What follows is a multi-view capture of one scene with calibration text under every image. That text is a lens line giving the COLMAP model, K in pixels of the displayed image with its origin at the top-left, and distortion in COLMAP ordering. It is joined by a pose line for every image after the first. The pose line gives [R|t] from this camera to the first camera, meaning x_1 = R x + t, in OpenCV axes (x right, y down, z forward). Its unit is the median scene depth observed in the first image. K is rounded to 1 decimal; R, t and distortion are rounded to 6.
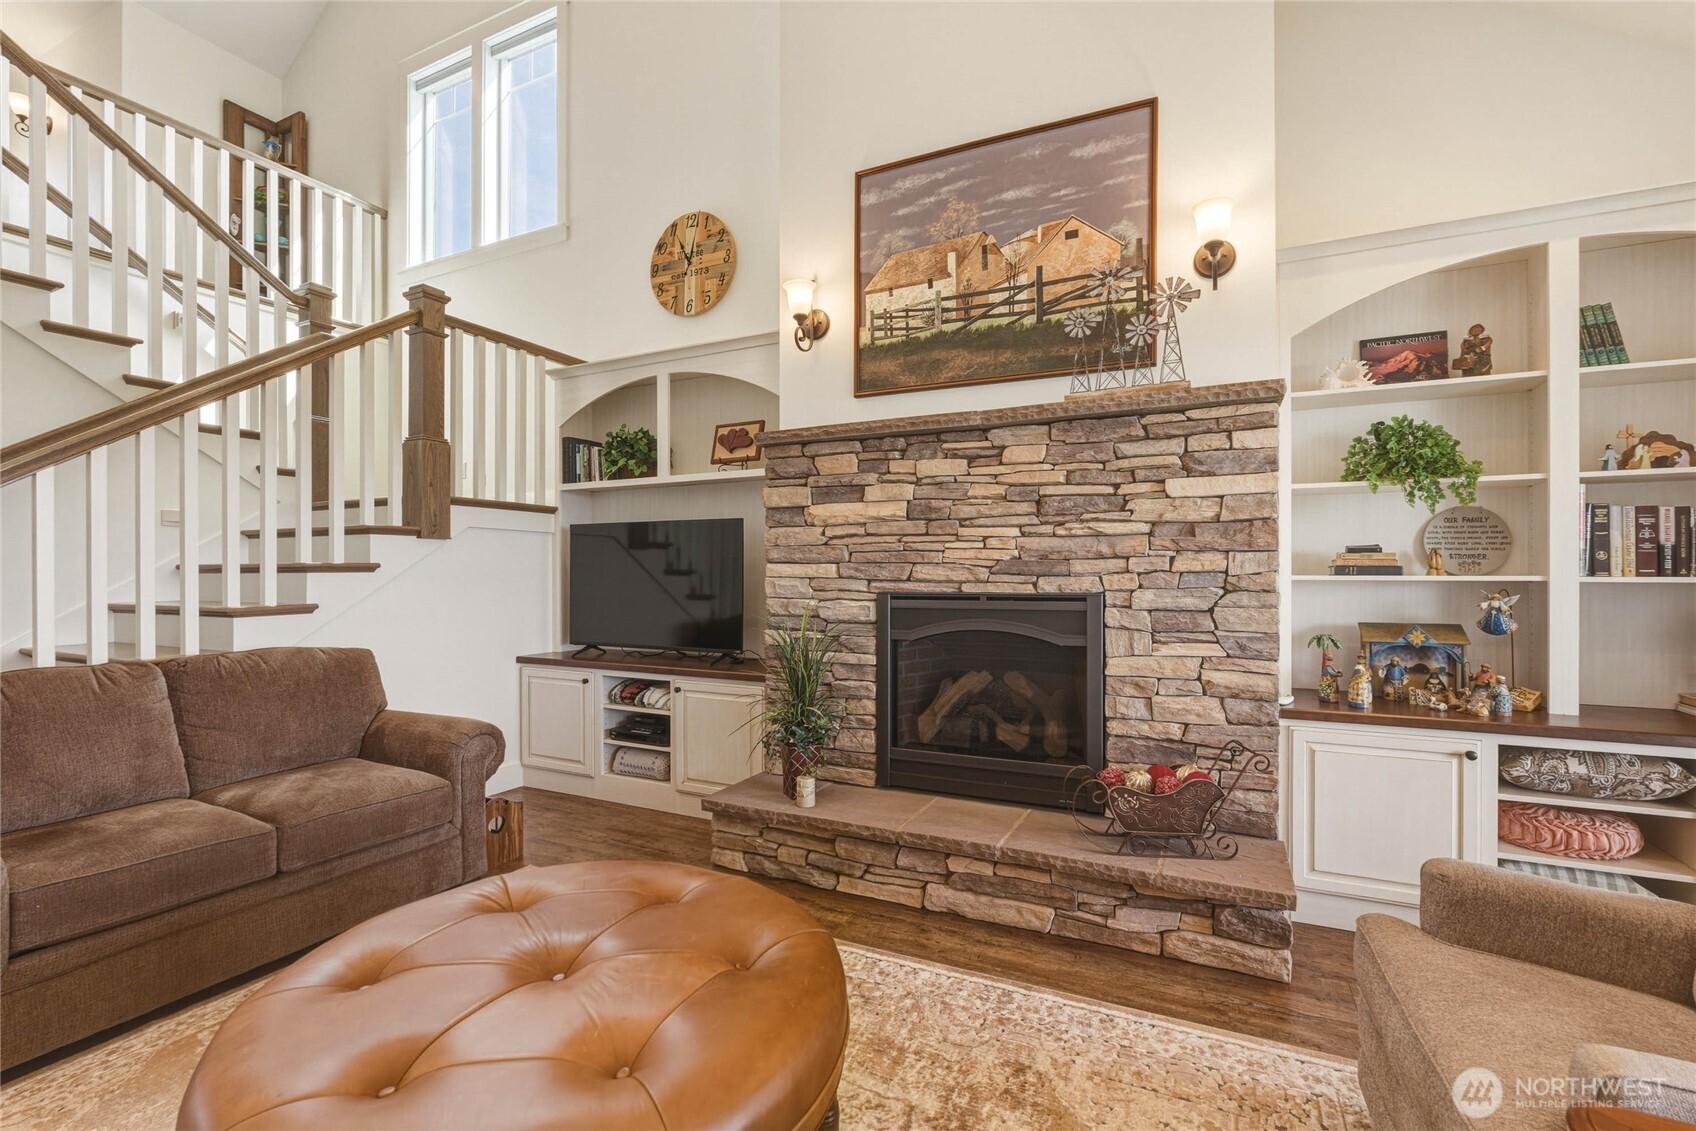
lens RADIAL K [[749.4, 0, 846.4], [0, 749.4, 573.8], [0, 0, 1]] dist [-0.013469, 0.002354]
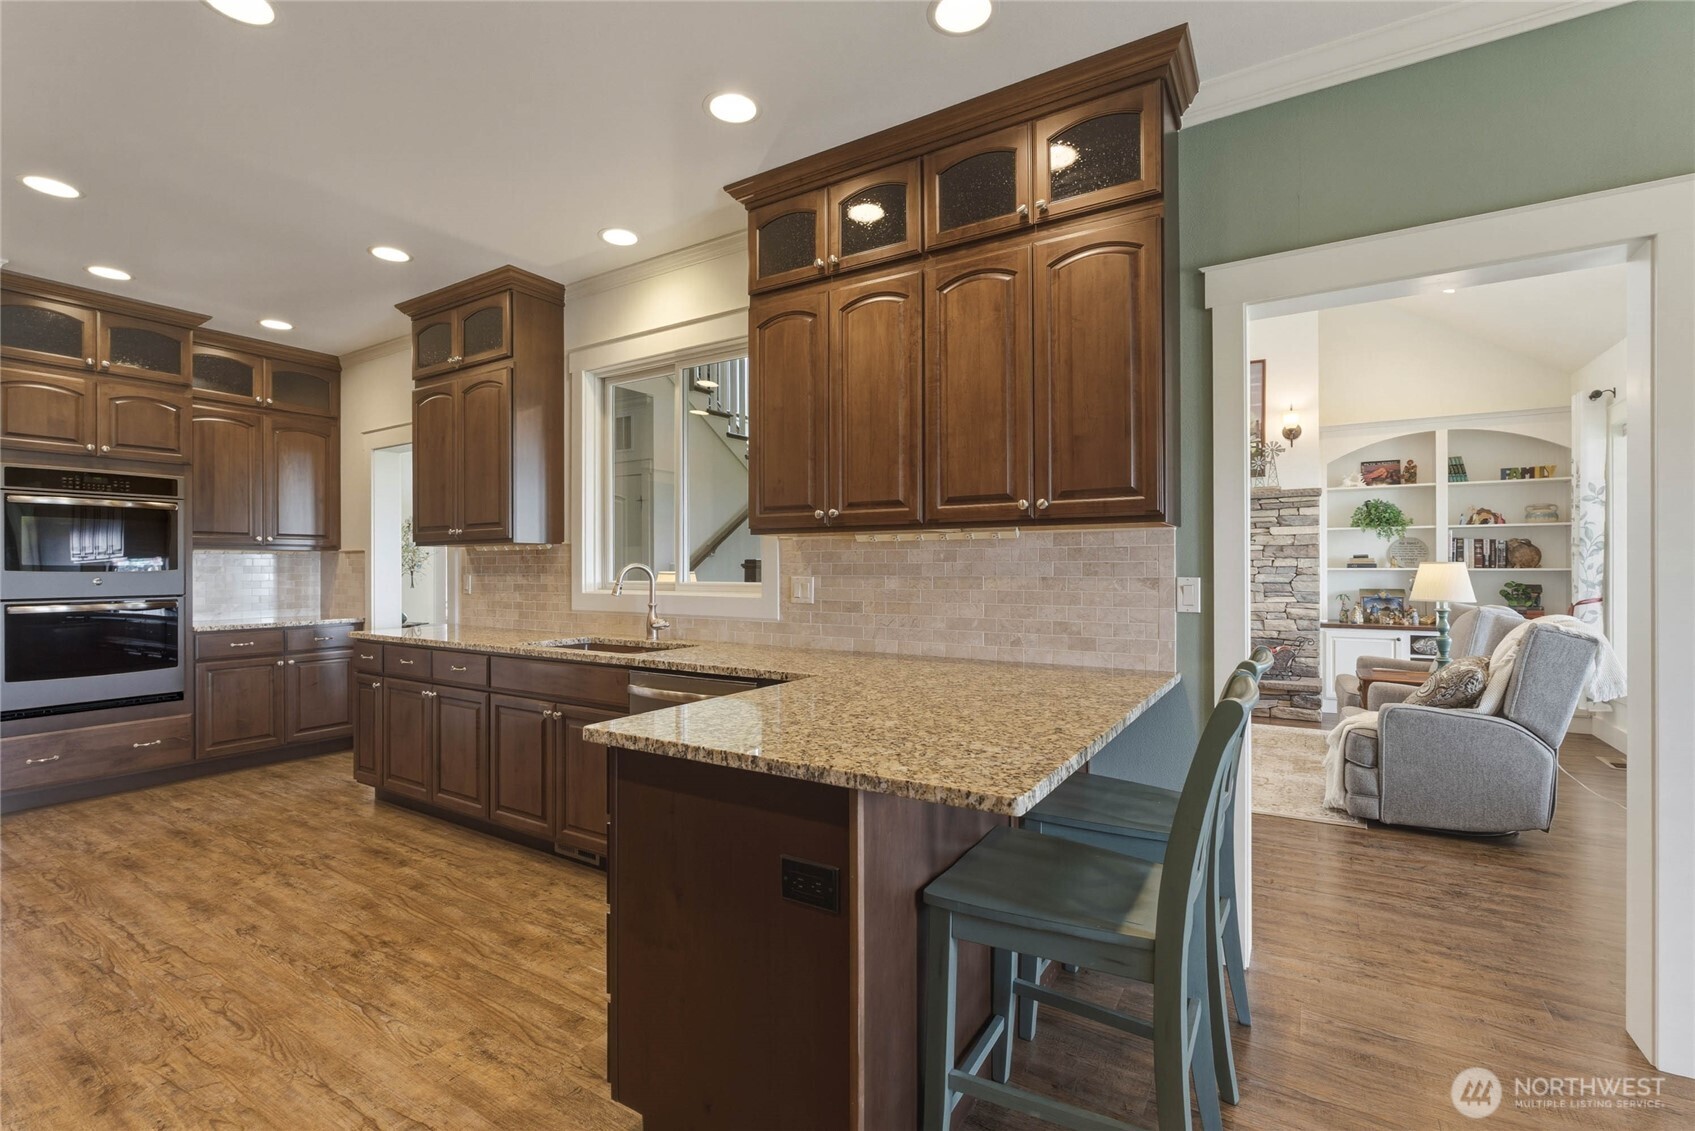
lens RADIAL K [[749.0, 0, 844.1], [0, 749.0, 565.6], [0, 0, 1]] dist [-0.013469, 0.002354]
pose [[0.994887, -0.001623, -0.100978, -0.656884], [0.001139, 0.999988, -0.004851, 0.004100], [0.100985, 0.004712, 0.994877, -1.443122]]
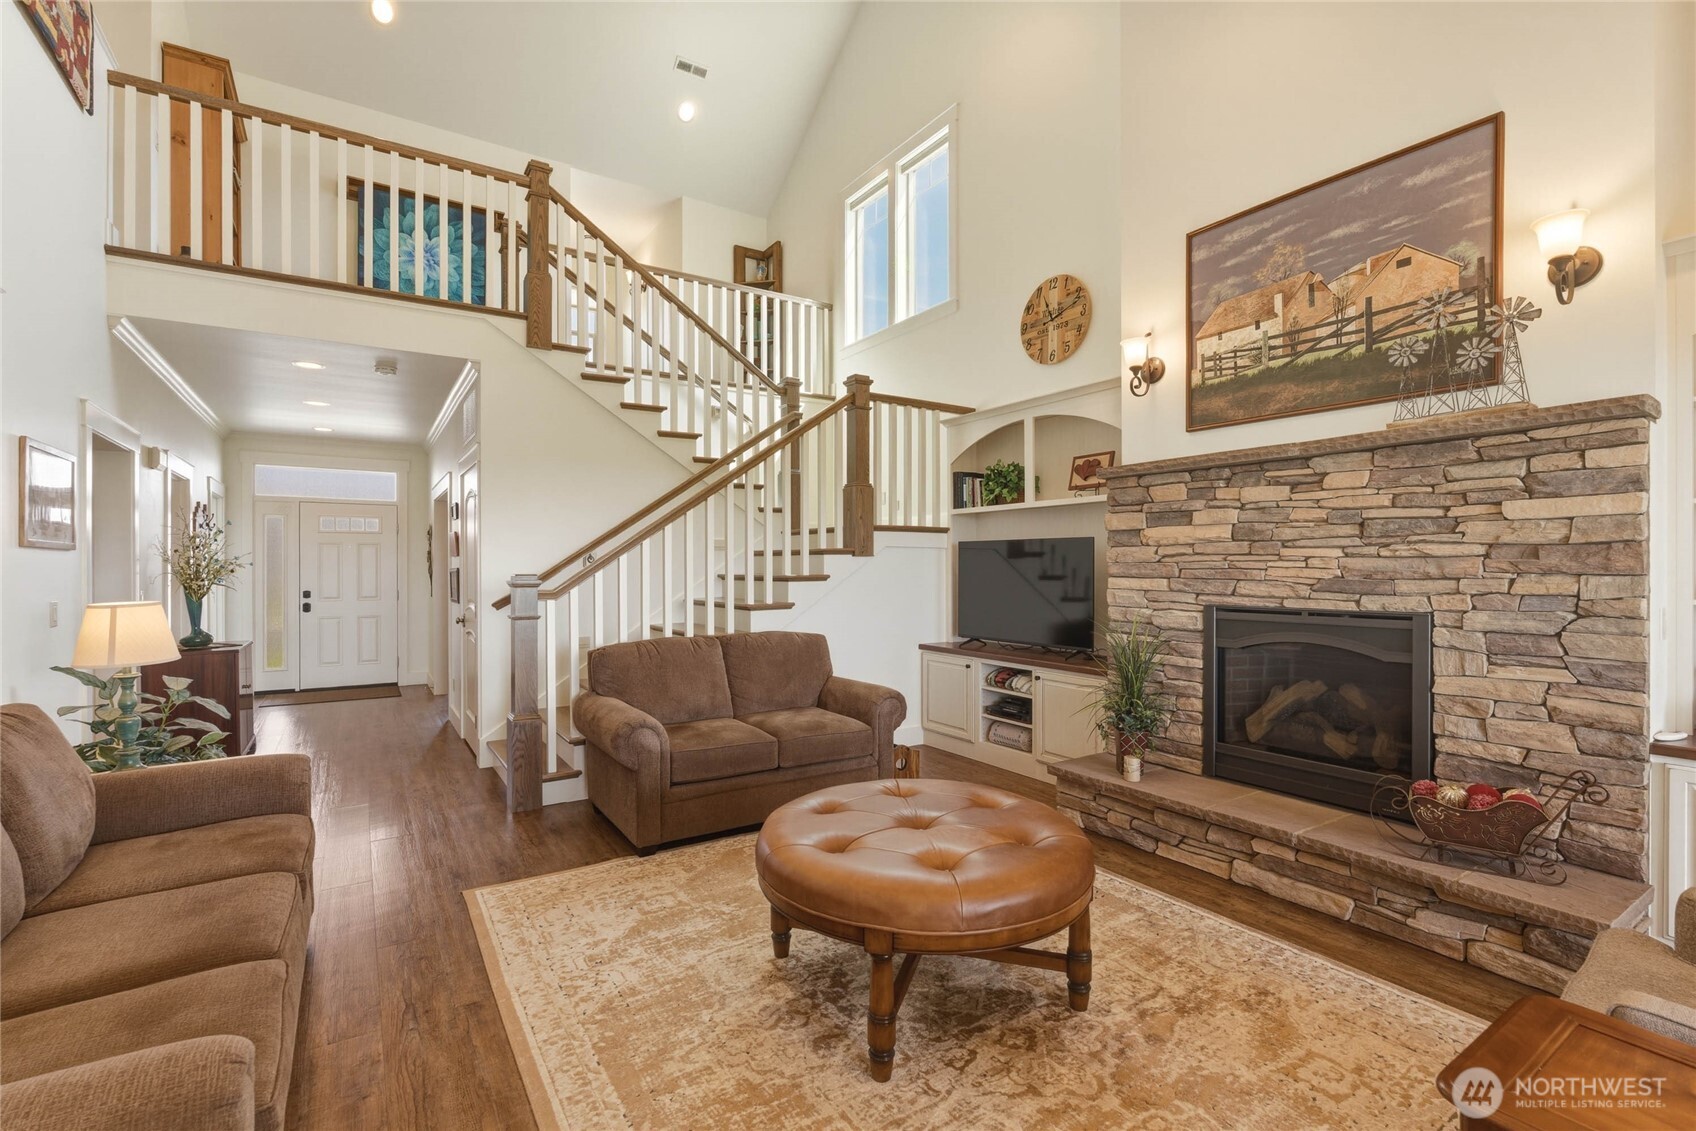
lens RADIAL K [[749.4, 0, 838.1], [0, 749.4, 565.7], [0, 0, 1]] dist [-0.013469, 0.002354]
pose [[0.856425, -0.000713, -0.516271, 0.175356], [0.000321, 1.000000, -0.000849, -0.039224], [0.516271, 0.000561, 0.856425, -0.300216]]
